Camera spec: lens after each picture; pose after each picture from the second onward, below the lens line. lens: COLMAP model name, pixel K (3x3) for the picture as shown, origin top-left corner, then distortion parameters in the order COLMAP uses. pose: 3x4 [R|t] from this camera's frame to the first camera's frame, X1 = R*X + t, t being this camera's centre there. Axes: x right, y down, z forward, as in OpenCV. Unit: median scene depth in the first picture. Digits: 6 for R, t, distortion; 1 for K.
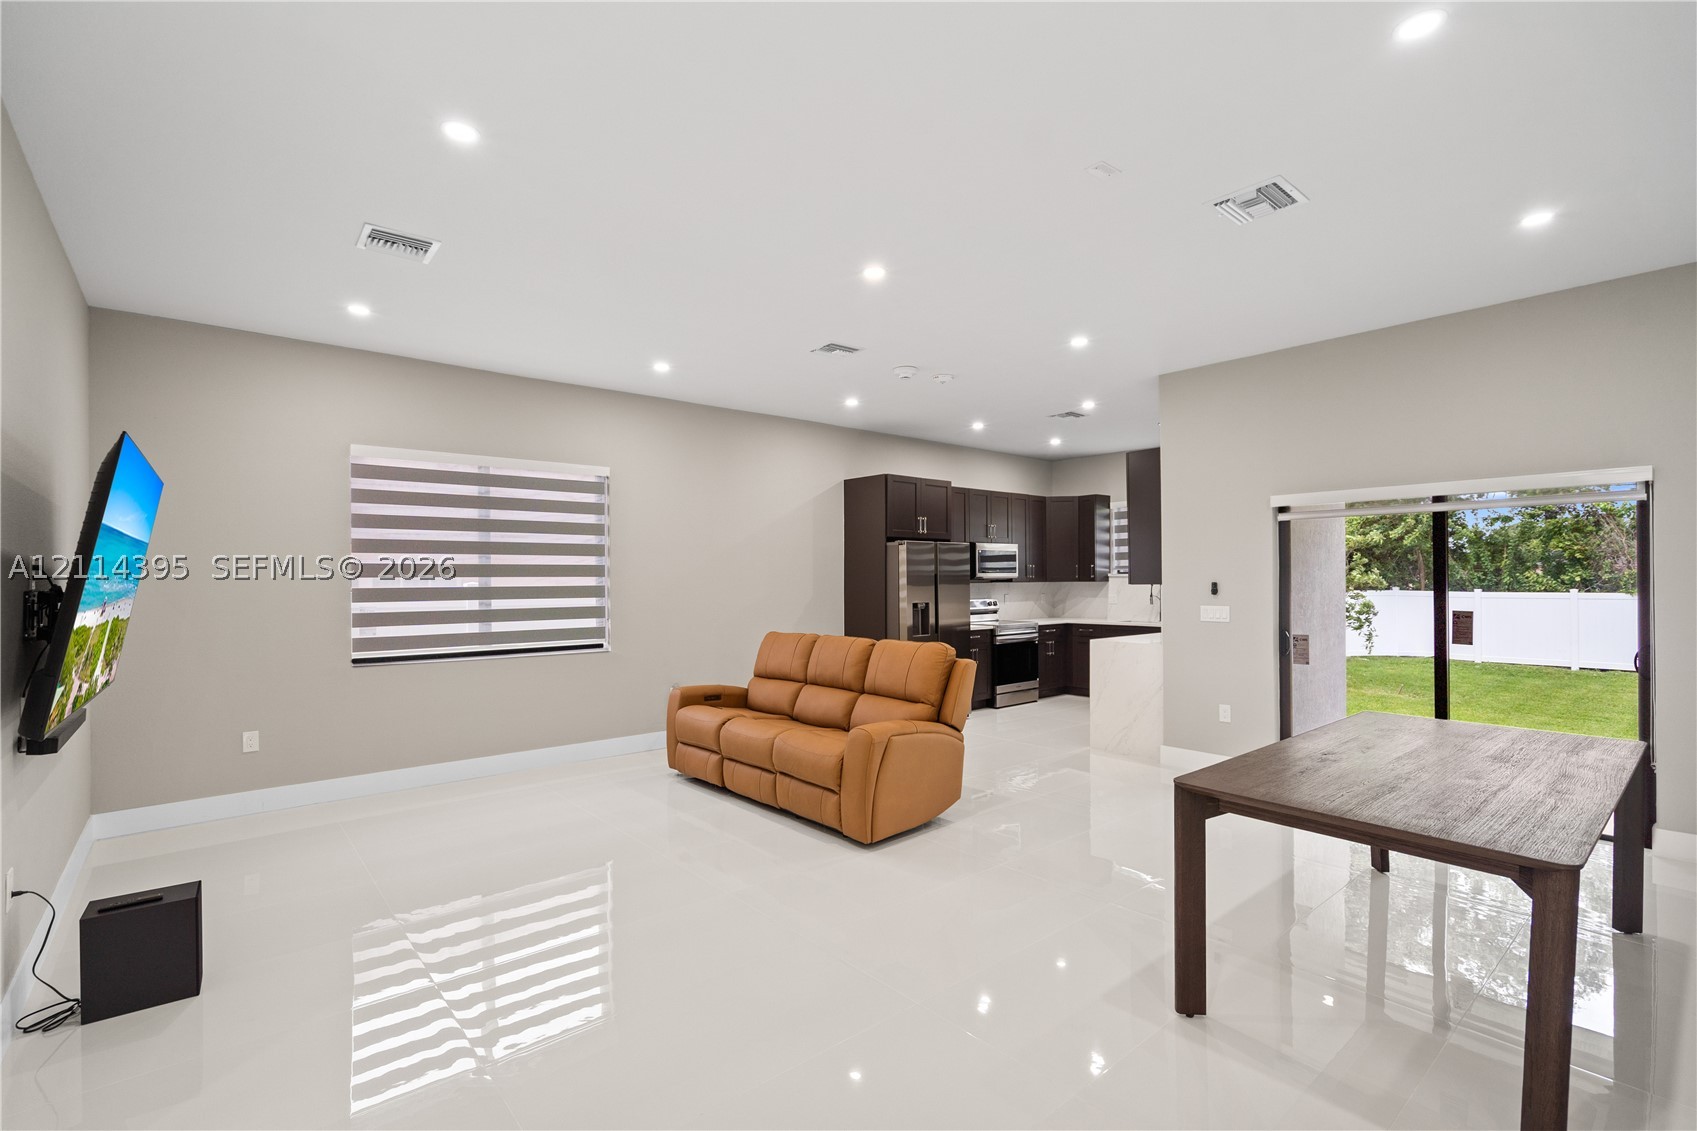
lens RADIAL K [[771.0, 0, 844.2], [0, 771.0, 575.7], [0, 0, 1]] dist [-0.001735, 0.000486]
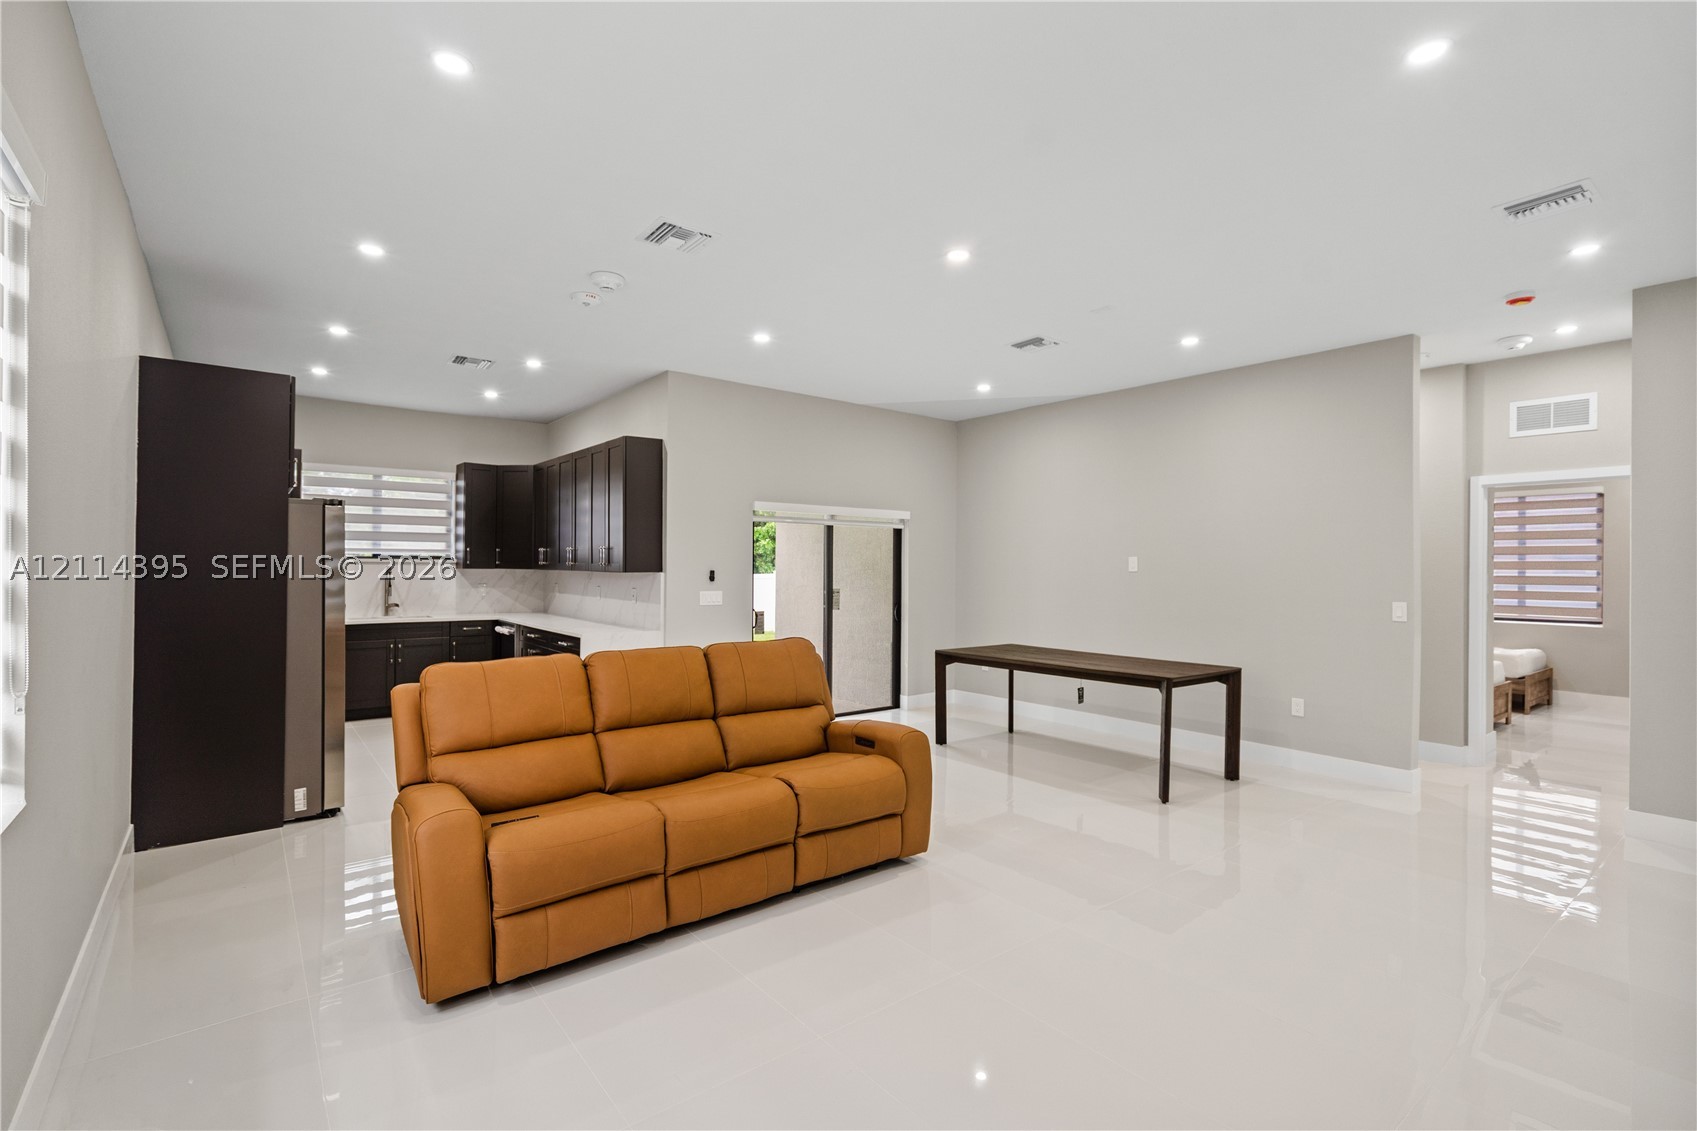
lens RADIAL K [[767.7, 0, 848.5], [0, 767.7, 565.5], [0, 0, 1]] dist [-0.002124, 0.000152]
pose [[0.024118, 0.008022, 0.999677, -0.496743], [-0.011595, 0.999903, -0.007744, 0.005683], [-0.999642, -0.011405, 0.024209, 0.591093]]
